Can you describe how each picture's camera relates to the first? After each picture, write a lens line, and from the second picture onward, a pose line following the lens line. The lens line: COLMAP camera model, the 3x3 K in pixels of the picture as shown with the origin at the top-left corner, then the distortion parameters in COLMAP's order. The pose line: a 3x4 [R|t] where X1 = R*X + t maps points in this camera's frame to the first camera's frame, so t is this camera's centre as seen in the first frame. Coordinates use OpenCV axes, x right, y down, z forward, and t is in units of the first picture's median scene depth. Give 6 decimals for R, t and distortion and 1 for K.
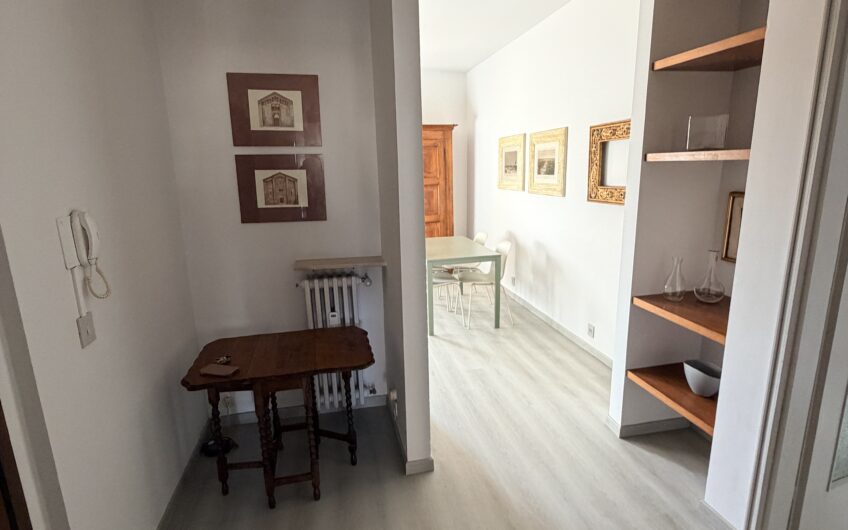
lens RADIAL K [[447.2, 0, 421.7], [0, 447.2, 261.2], [0, 0, 1]] dist [0.002039, -0.001629]
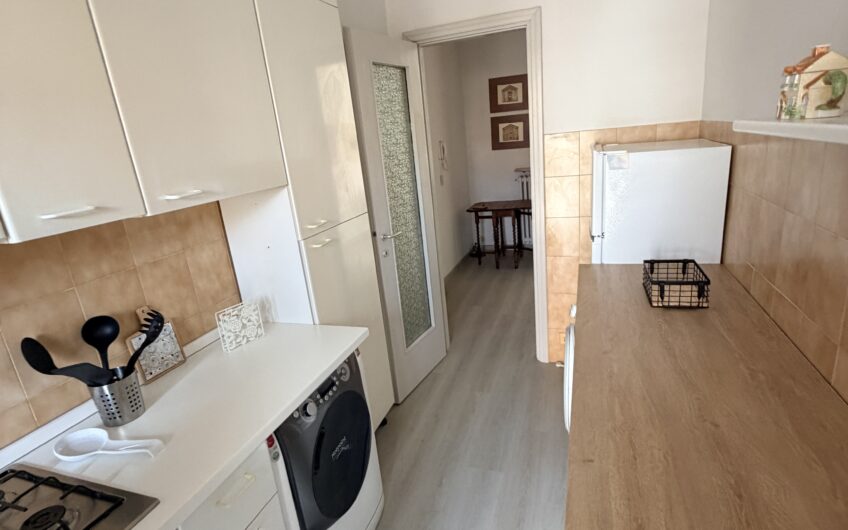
lens RADIAL K [[447.2, 0, 427.3], [0, 447.2, 265.5], [0, 0, 1]] dist [0.002039, -0.001629]
pose [[0.857152, 0.084635, -0.508062, 0.471995], [-0.030860, 0.993074, 0.113367, 0.233815], [0.514138, -0.081494, 0.853827, -1.044346]]
